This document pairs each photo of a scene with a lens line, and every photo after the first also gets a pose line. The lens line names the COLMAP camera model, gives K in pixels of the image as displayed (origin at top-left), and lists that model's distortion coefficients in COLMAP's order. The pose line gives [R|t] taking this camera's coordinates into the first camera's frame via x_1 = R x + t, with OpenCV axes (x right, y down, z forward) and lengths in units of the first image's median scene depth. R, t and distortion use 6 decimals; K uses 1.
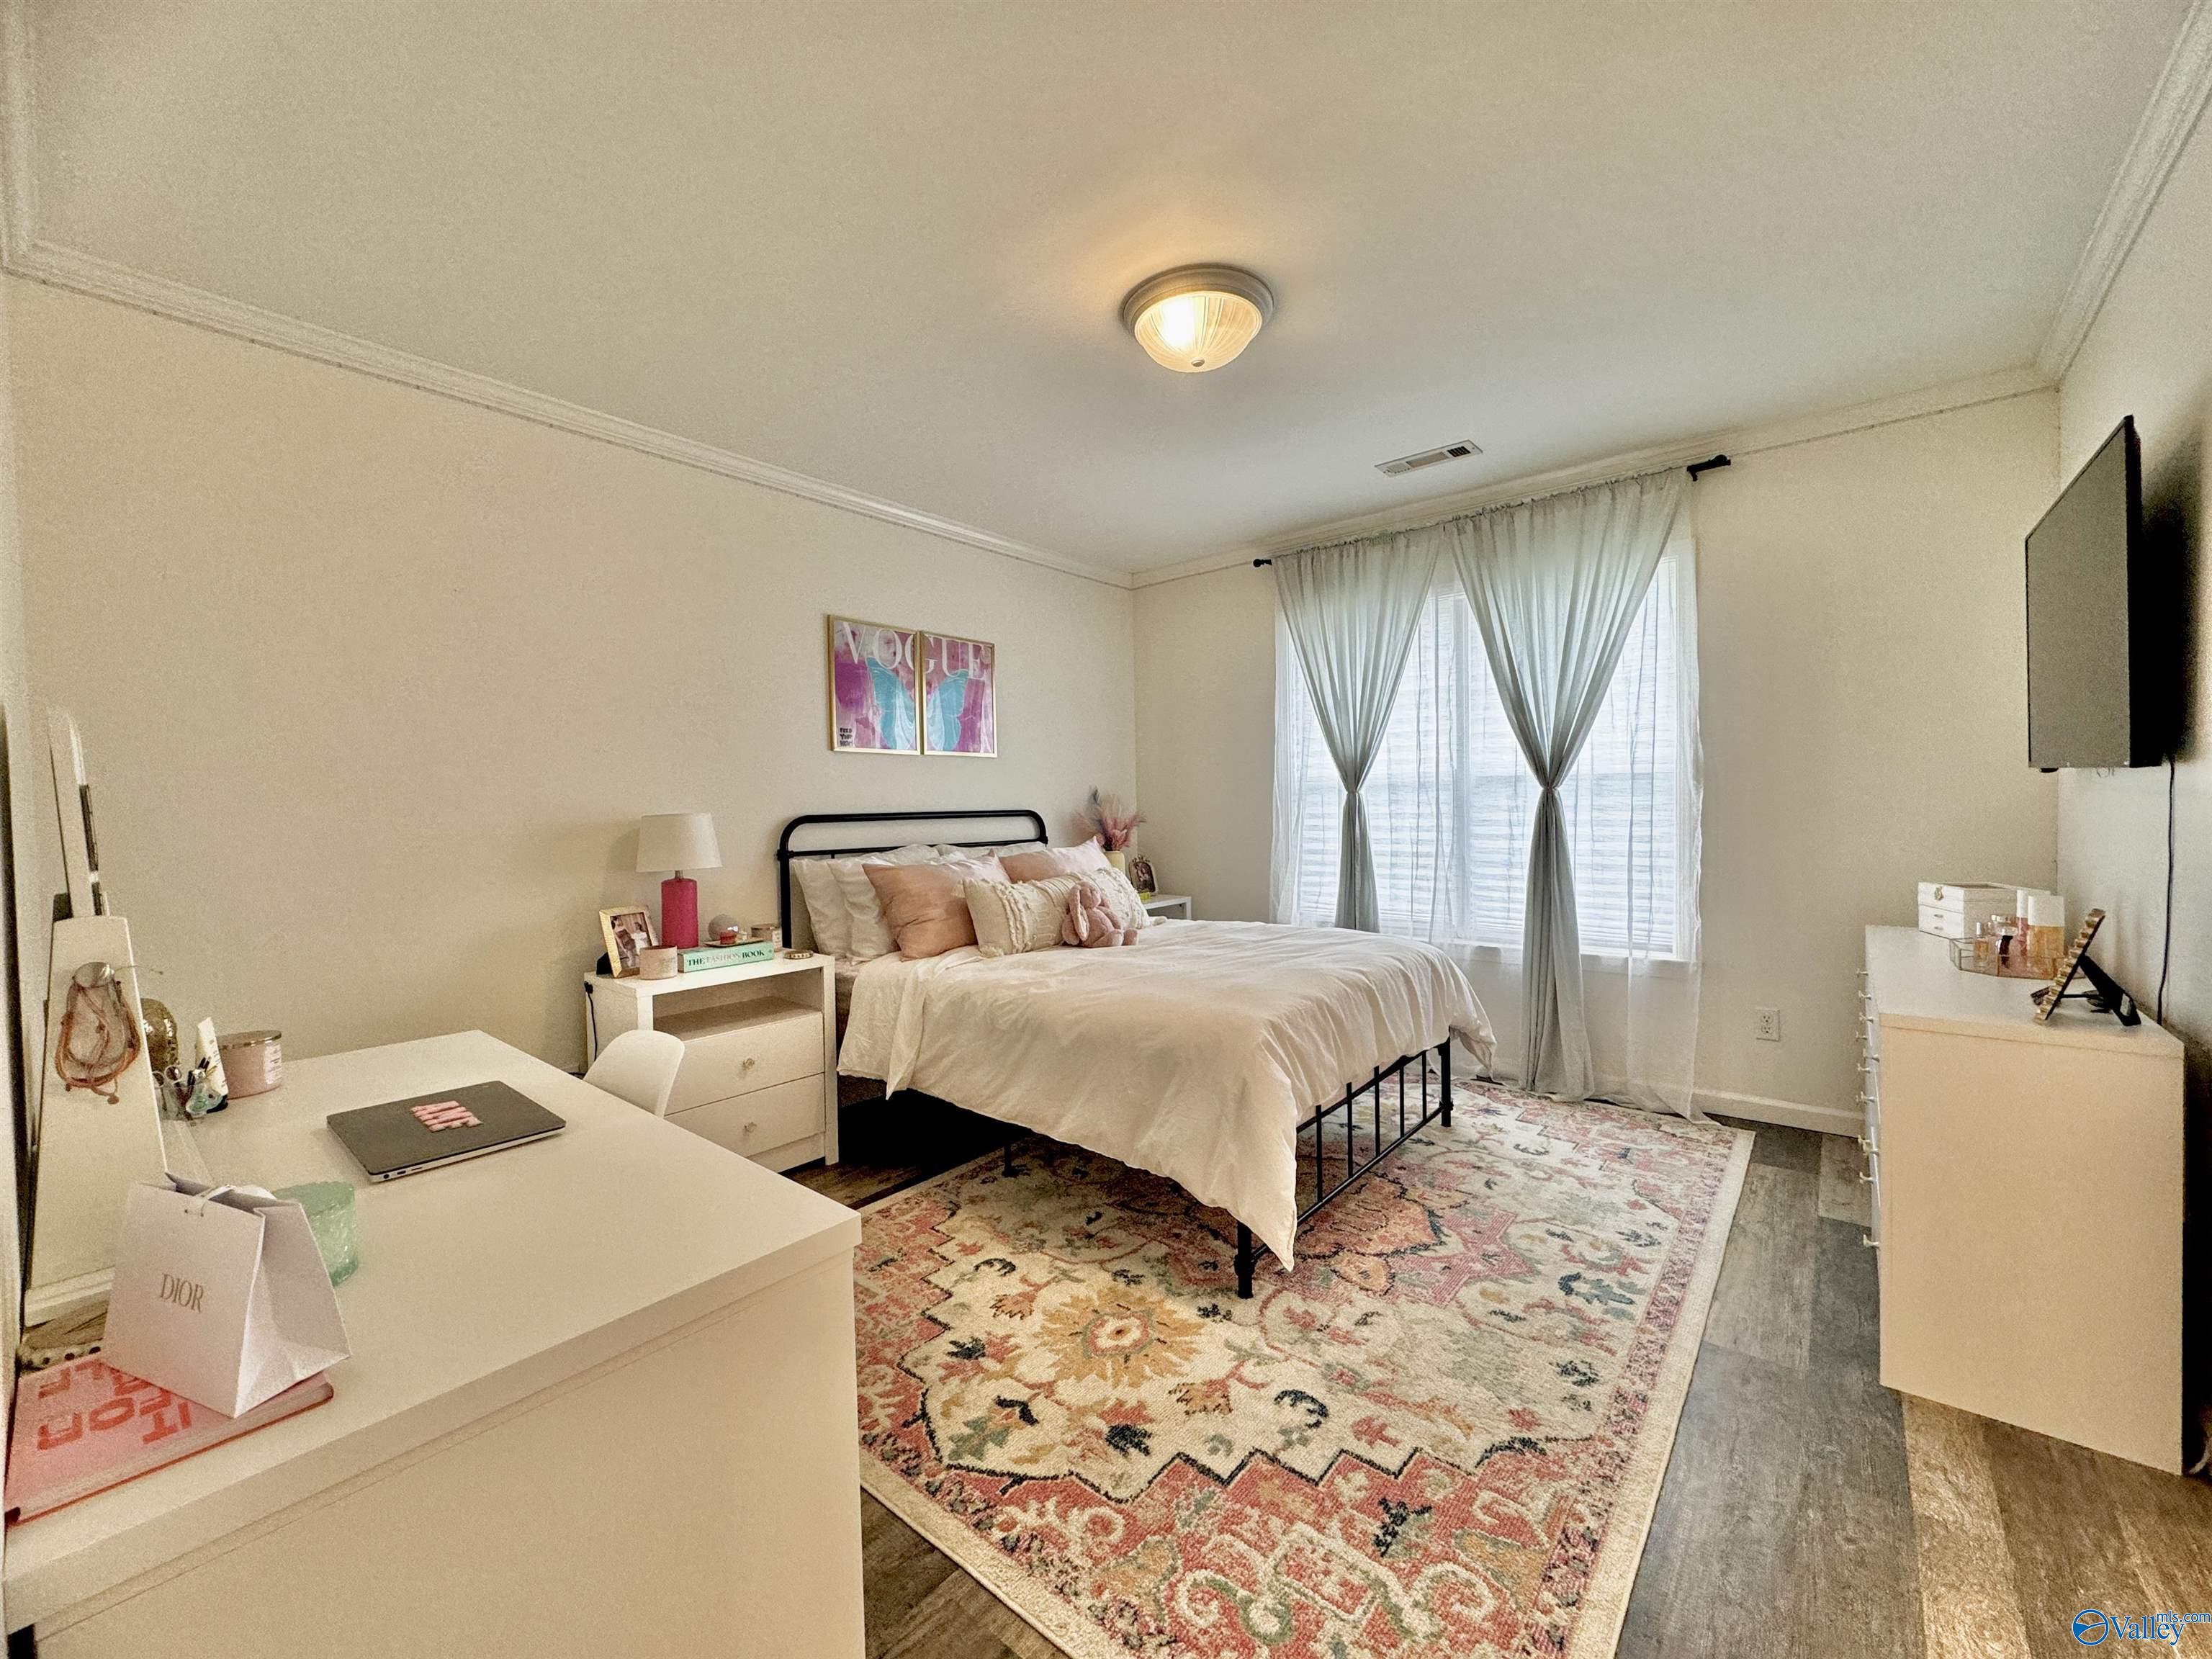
lens RADIAL K [[879.0, 0, 1103.5], [0, 879.0, 831.4], [0, 0, 1]] dist [-0.001554, 0.000281]
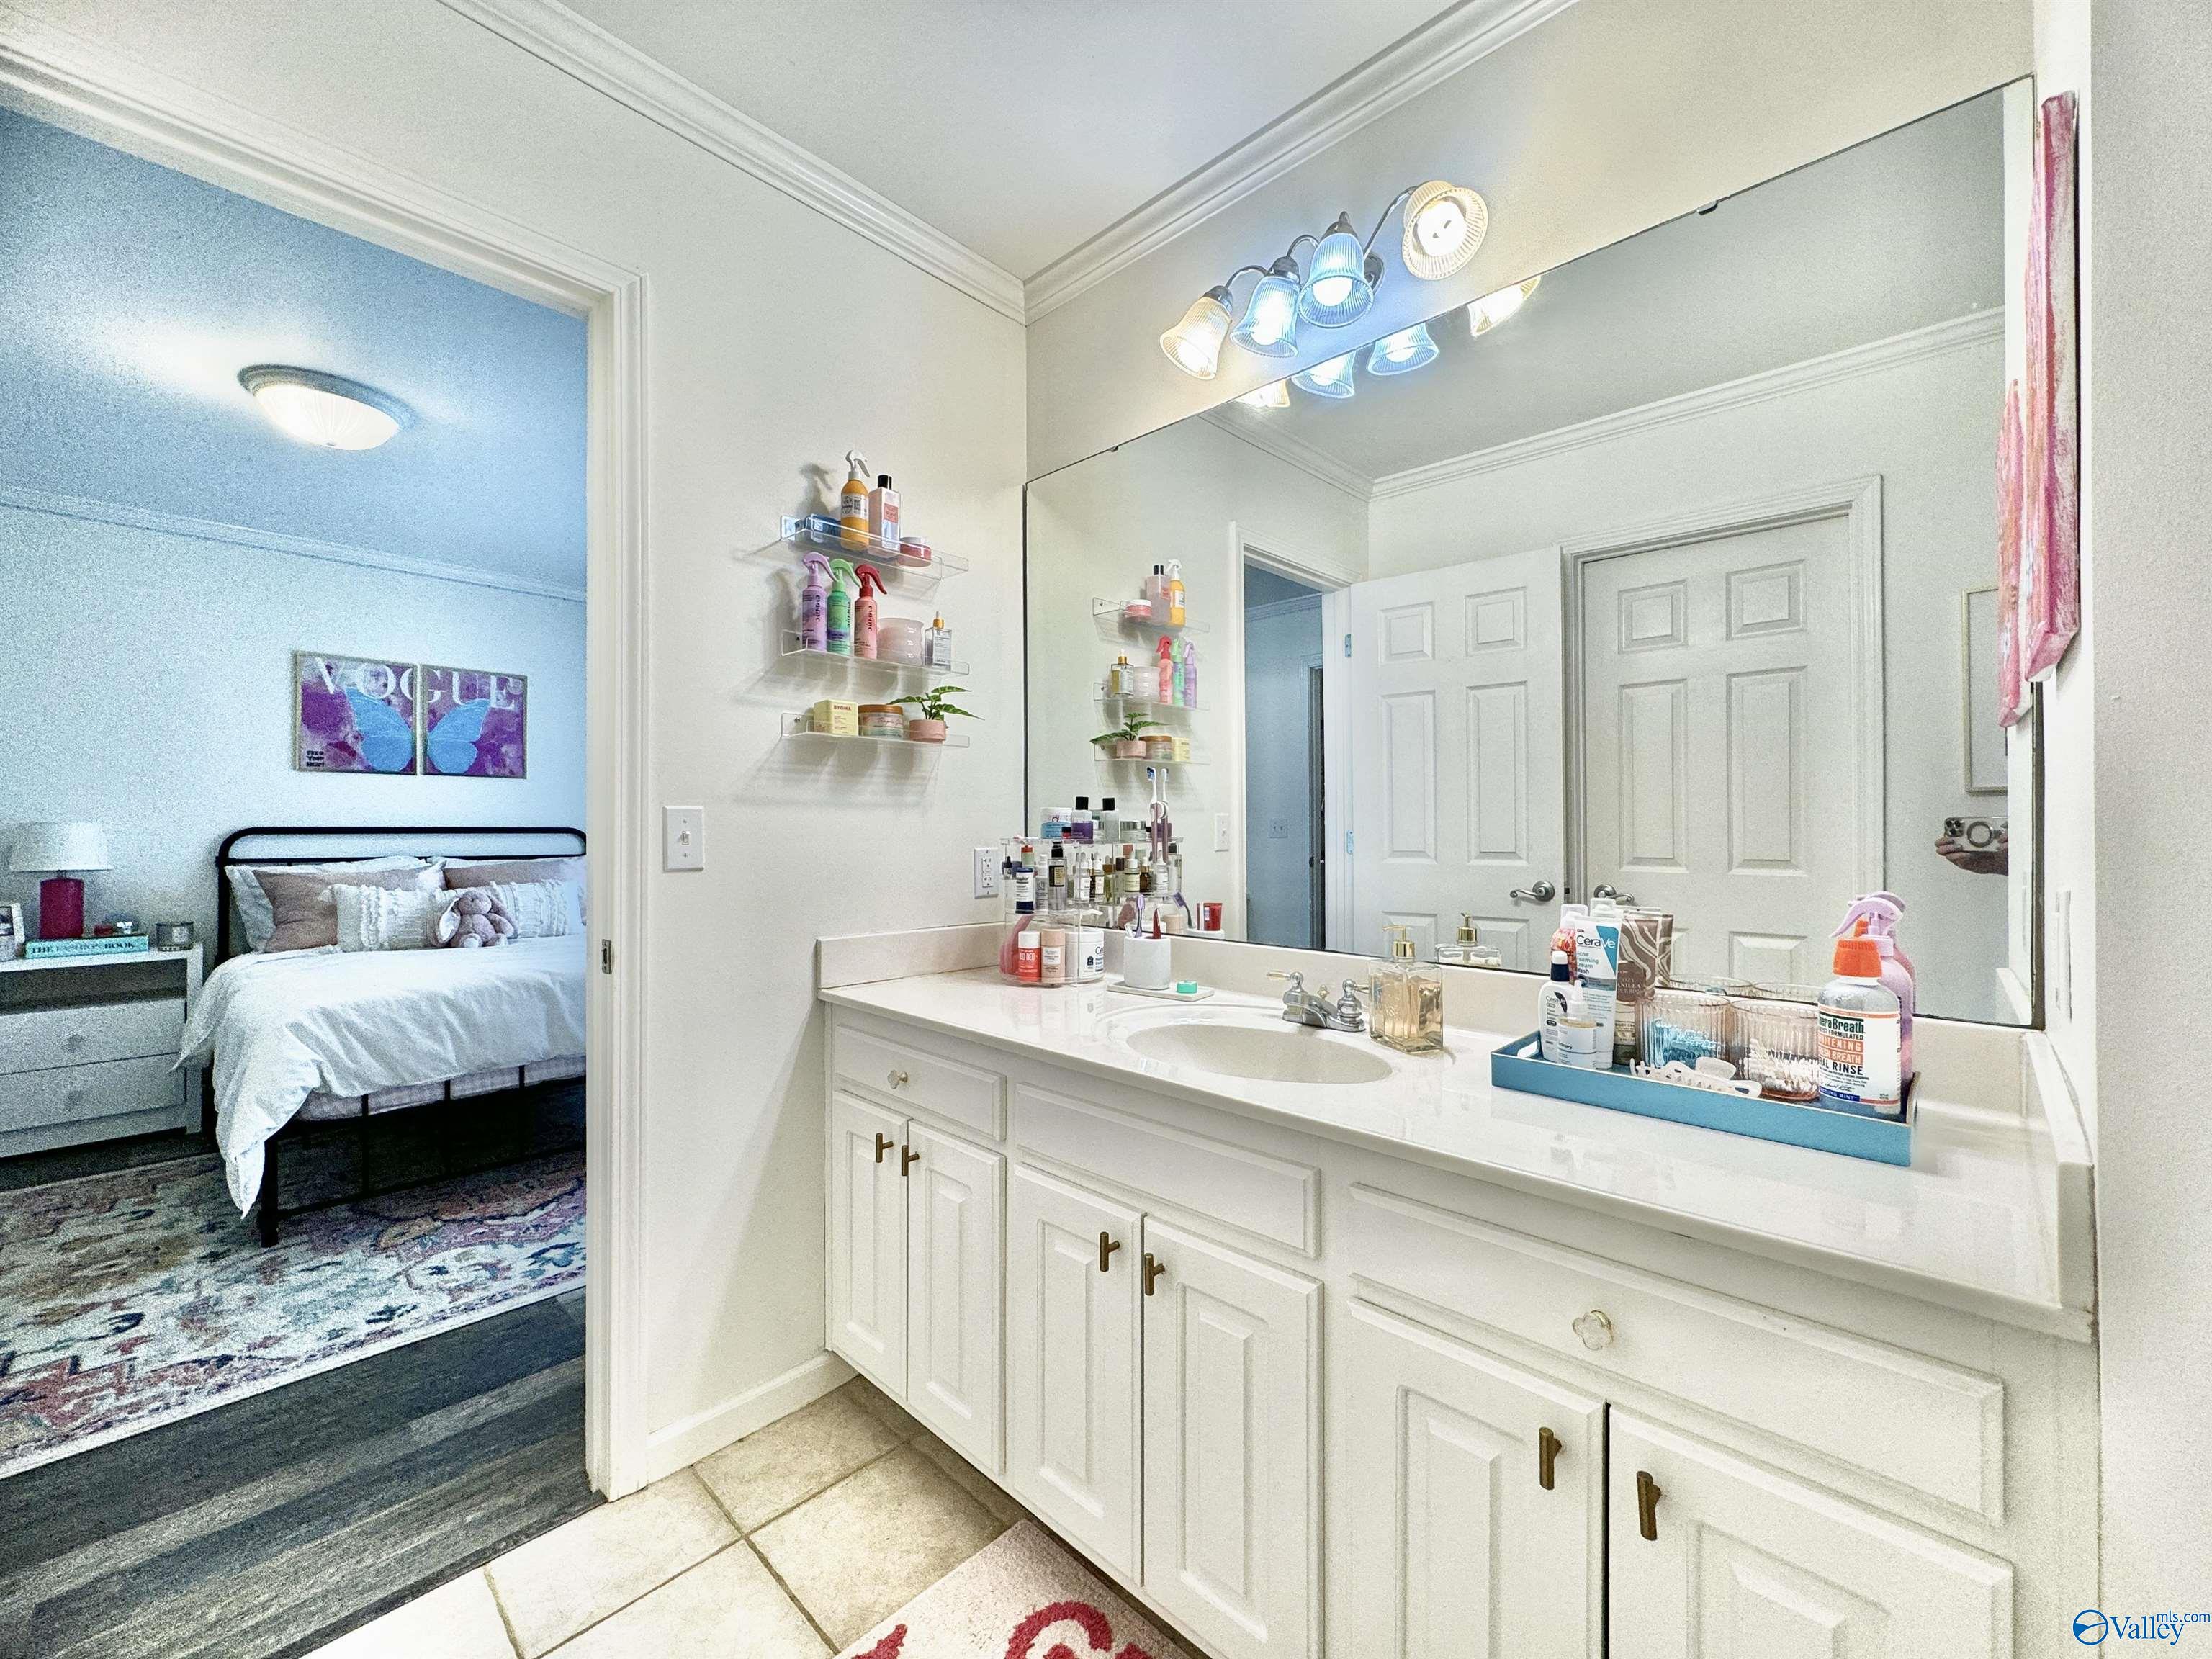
lens RADIAL K [[879.0, 0, 1102.1], [0, 879.0, 830.1], [0, 0, 1]] dist [-0.001554, 0.000281]
pose [[0.997672, 0.016760, -0.066109, 0.963608], [-0.018853, 0.999336, -0.031164, 0.000148], [0.065543, 0.032337, 0.997326, -0.067996]]
